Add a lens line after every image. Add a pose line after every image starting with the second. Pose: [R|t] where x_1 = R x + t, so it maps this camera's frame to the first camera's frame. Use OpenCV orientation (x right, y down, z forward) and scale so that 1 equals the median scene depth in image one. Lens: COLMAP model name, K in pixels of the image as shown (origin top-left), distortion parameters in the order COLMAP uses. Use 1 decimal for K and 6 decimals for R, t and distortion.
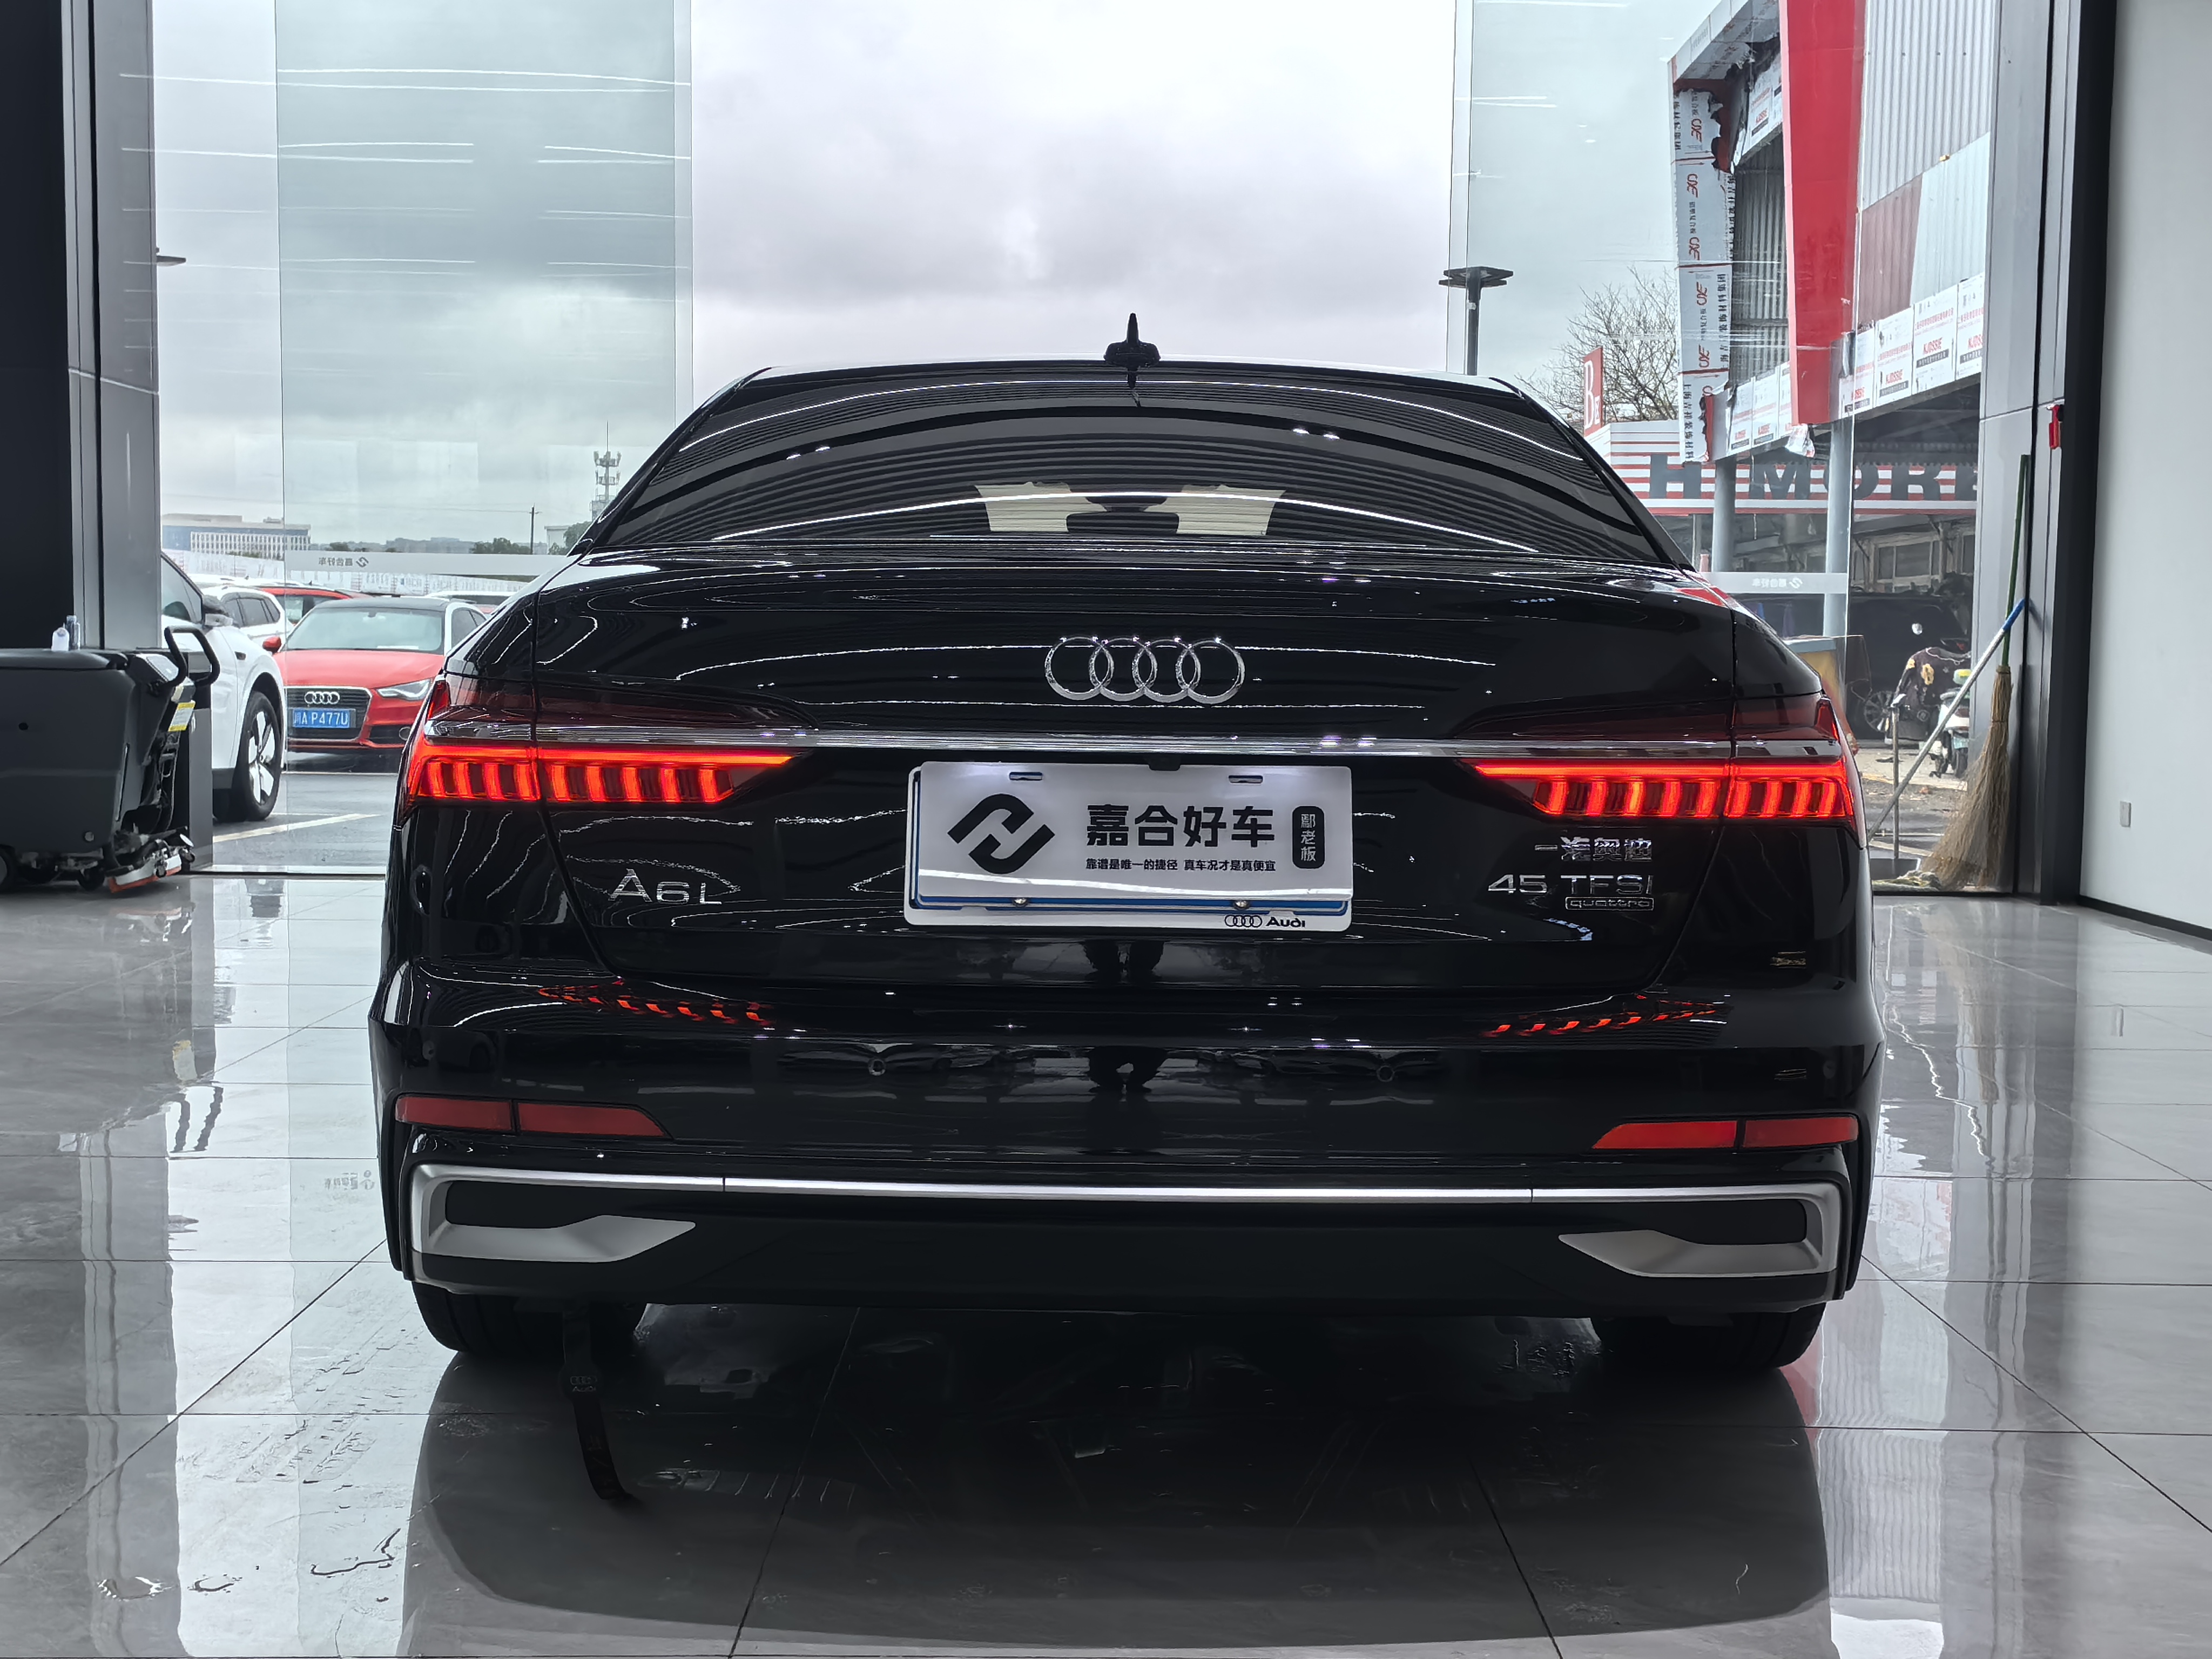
lens RADIAL K [[2649.7, 0, 1122.0], [0, 2649.7, 822.3], [0, 0, 1]] dist [0.060518, 0.000000]
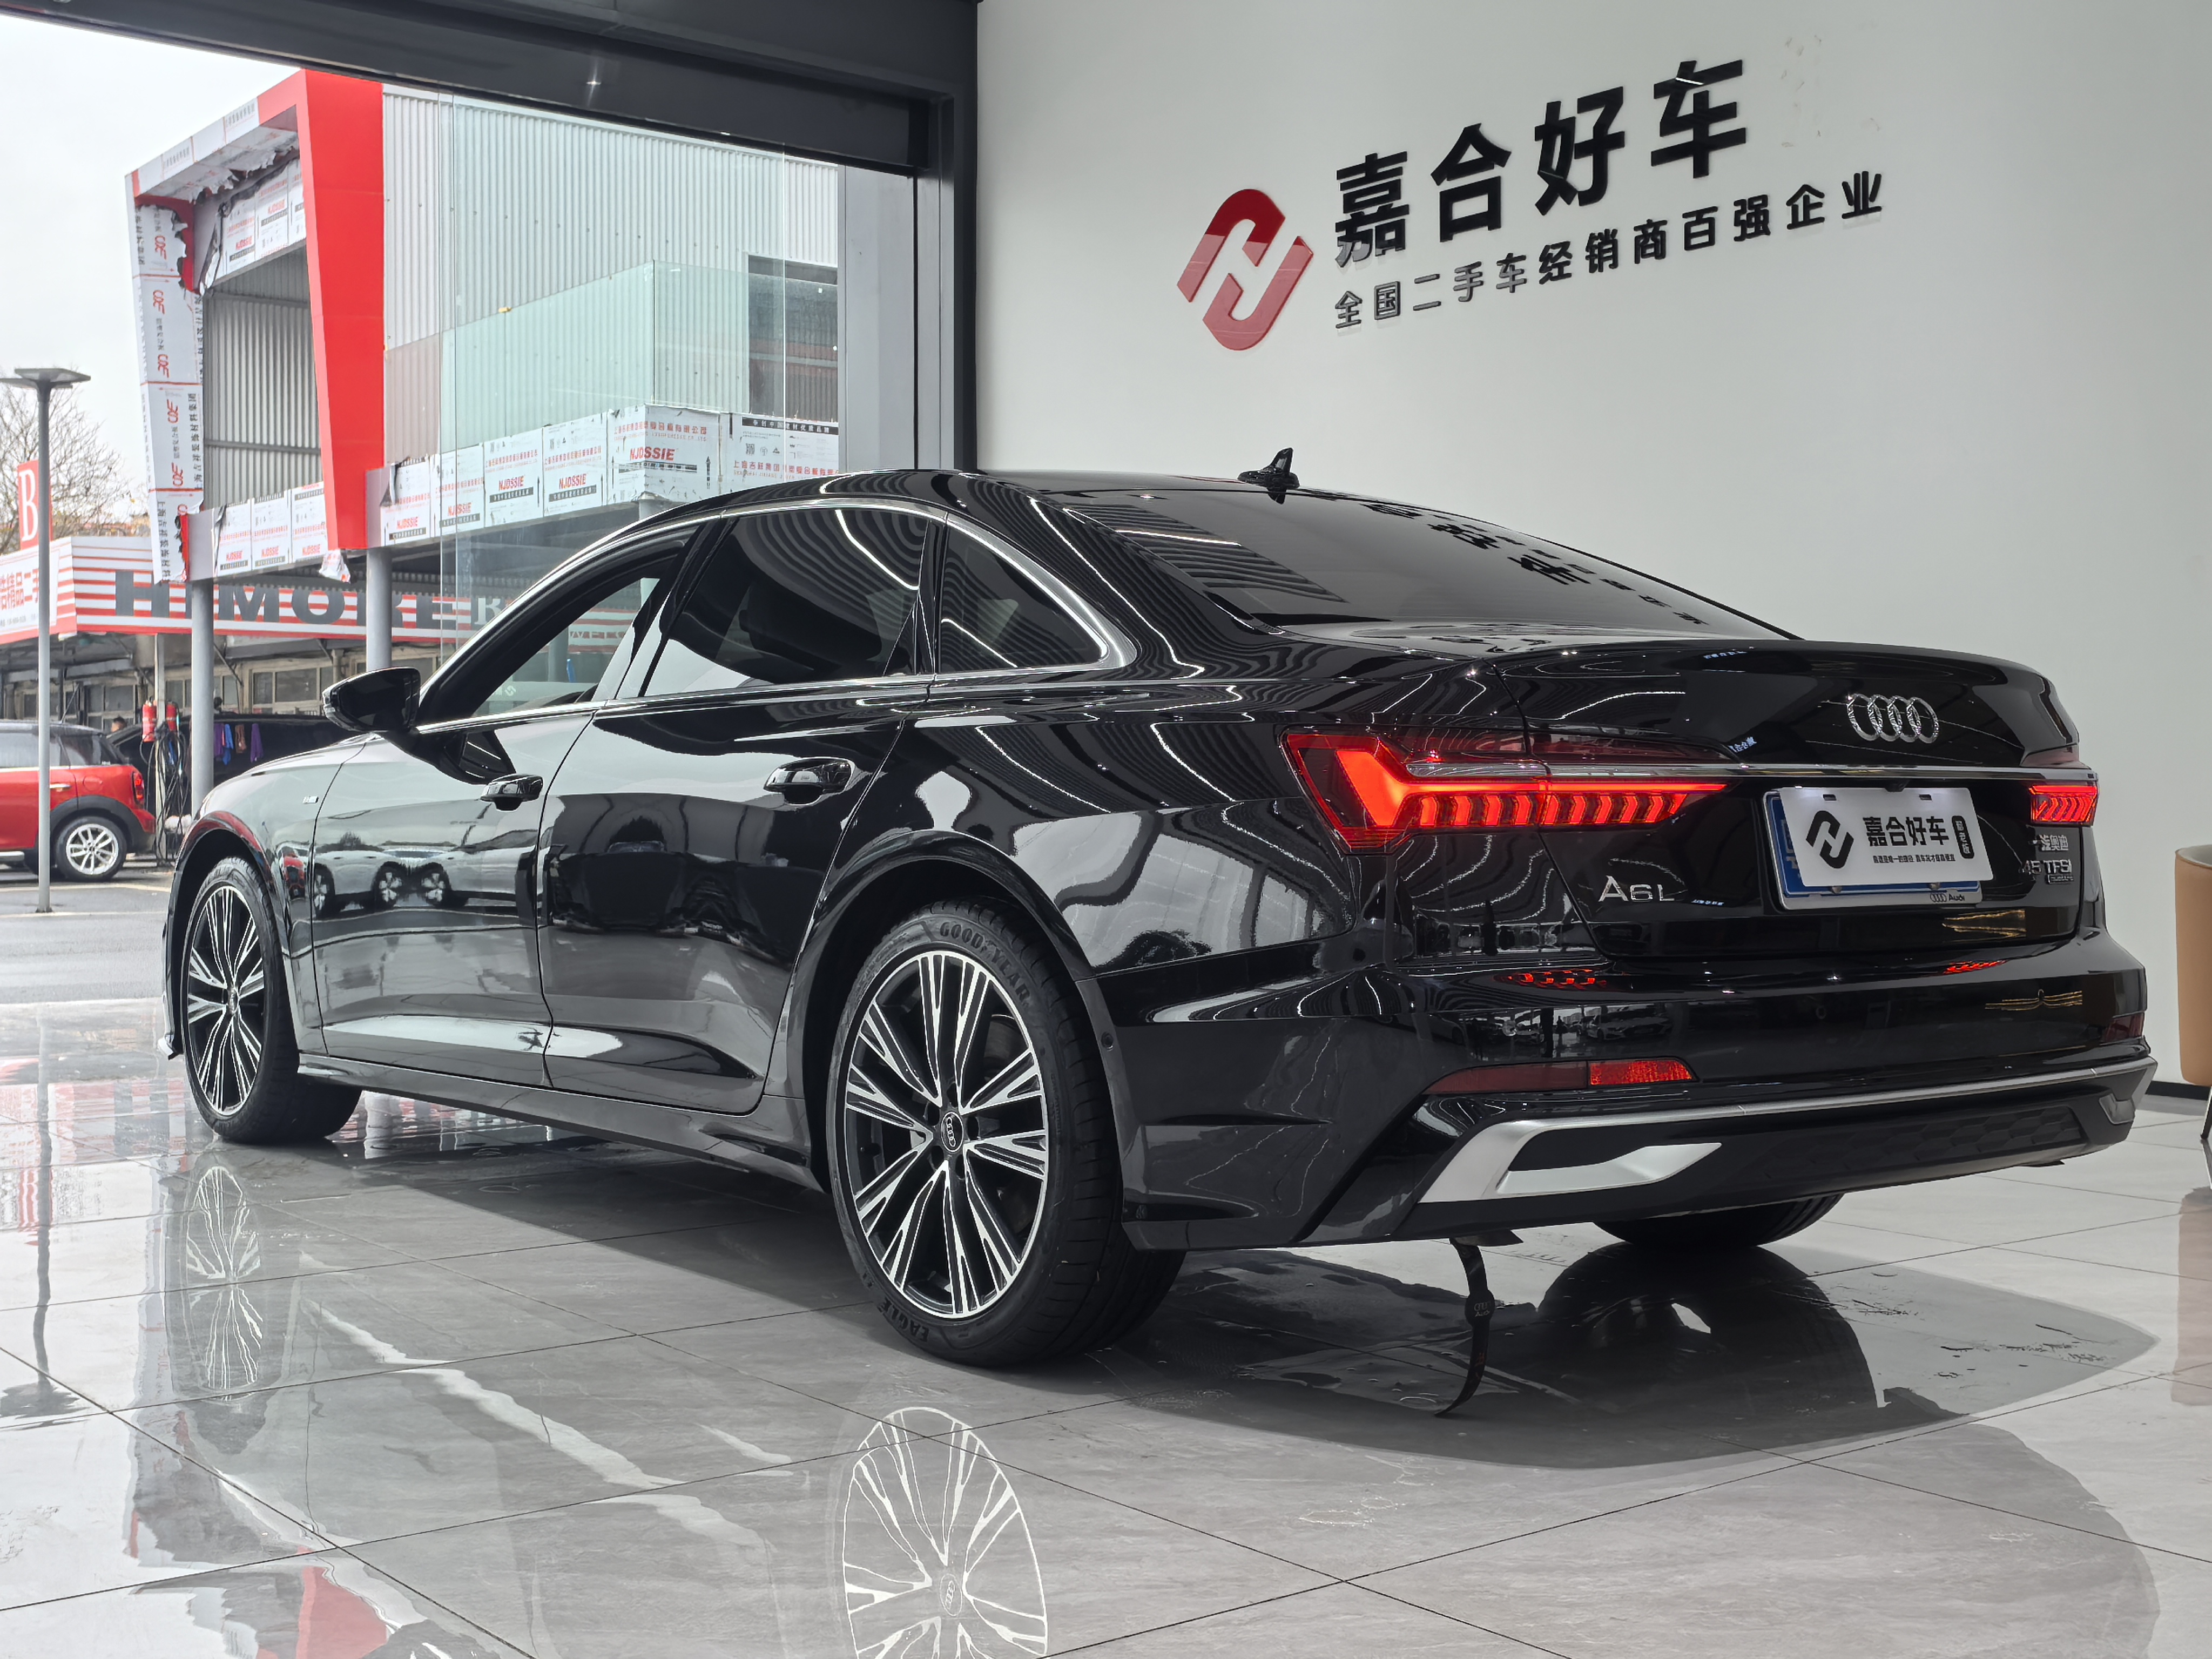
lens RADIAL K [[2649.7, 0, 1106.6], [0, 2649.7, 827.7], [0, 0, 1]] dist [0.060518, 0.000000]
pose [[0.783251, -0.020165, 0.621378, -0.744559], [0.049302, 0.998341, -0.029748, 0.012983], [-0.619747, 0.053935, 0.782946, 0.097930]]
